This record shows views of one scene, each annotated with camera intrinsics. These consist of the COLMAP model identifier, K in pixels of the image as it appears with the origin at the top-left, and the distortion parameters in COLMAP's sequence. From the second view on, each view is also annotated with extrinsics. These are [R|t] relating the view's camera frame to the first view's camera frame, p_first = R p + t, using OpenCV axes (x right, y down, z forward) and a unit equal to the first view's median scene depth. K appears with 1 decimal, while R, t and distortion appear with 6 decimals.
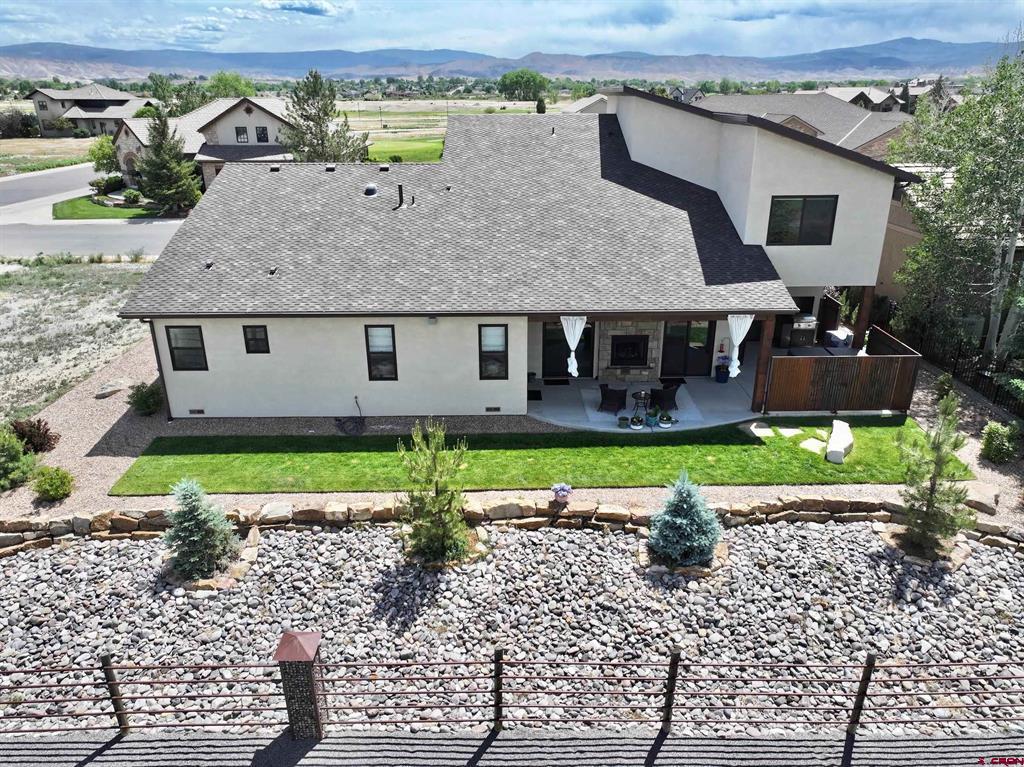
lens RADIAL K [[719.6, 0, 511.5], [0, 719.6, 383.9], [0, 0, 1]] dist [0.004957, -0.002340]
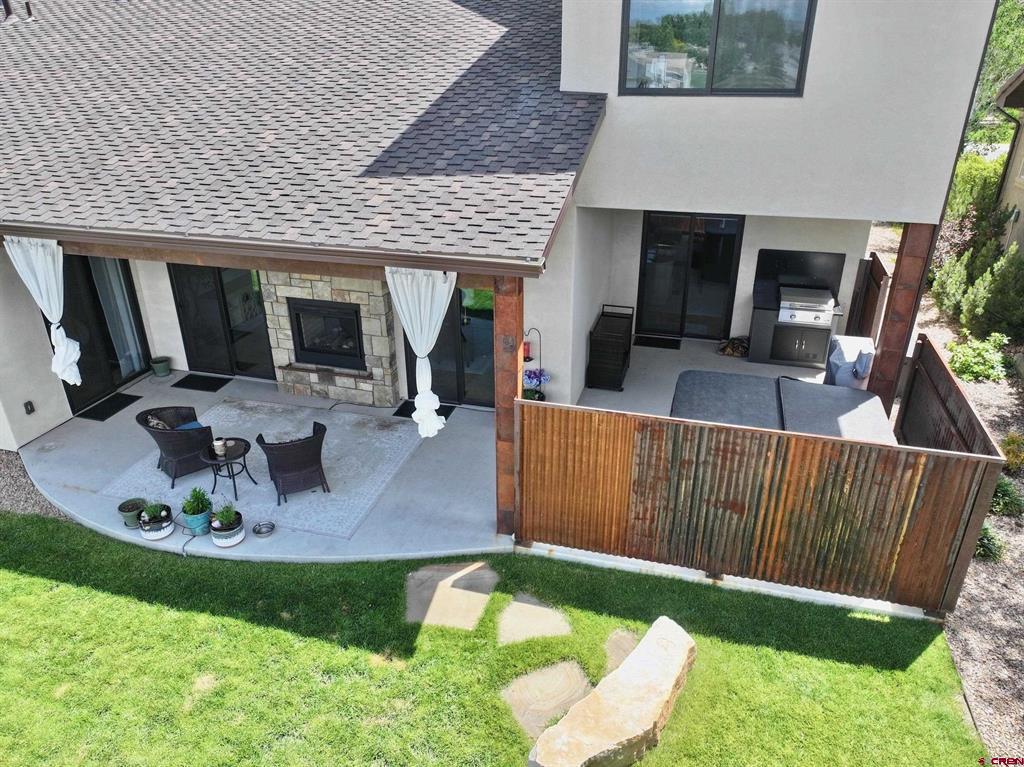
lens RADIAL K [[719.6, 0, 512.0], [0, 719.6, 381.1], [0, 0, 1]] dist [0.004957, -0.002340]
pose [[0.958368, 0.119782, -0.259198, 0.426335], [-0.104728, 0.991950, 0.071181, -0.066129], [0.265638, -0.041072, 0.963198, 0.633836]]
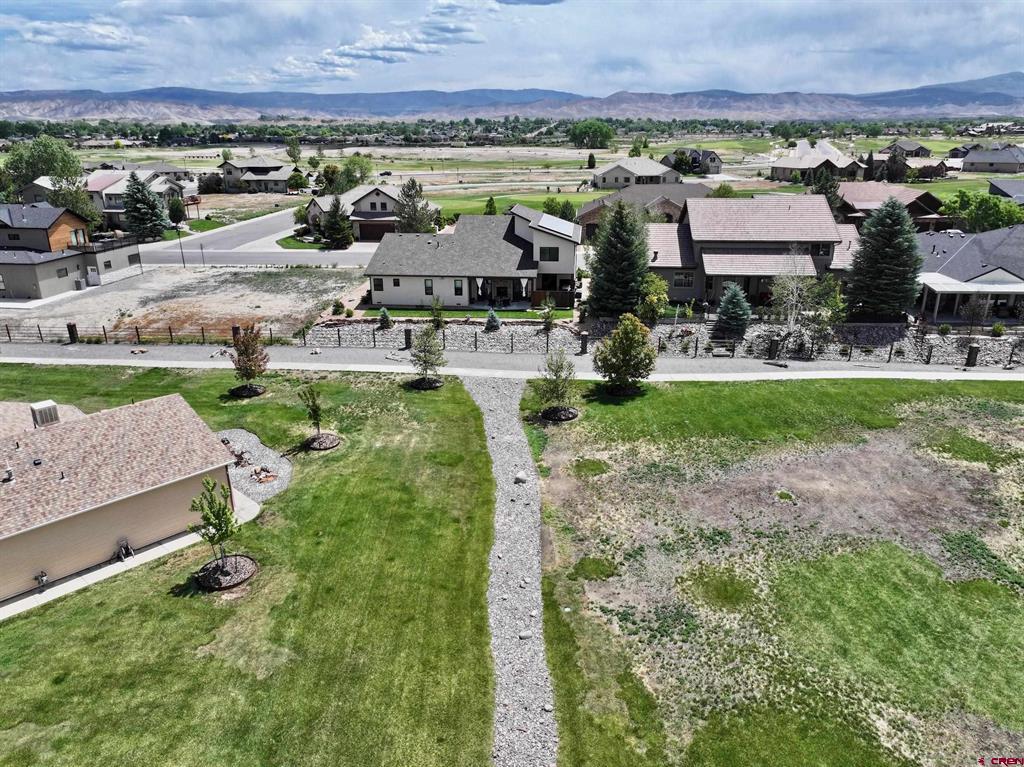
lens RADIAL K [[719.6, 0, 513.3], [0, 719.6, 385.0], [0, 0, 1]] dist [0.004957, -0.002340]
pose [[0.993886, 0.034398, -0.104921, 0.624697], [-0.038901, 0.998395, -0.041172, 0.565436], [0.103336, 0.045002, 0.993628, -2.483268]]
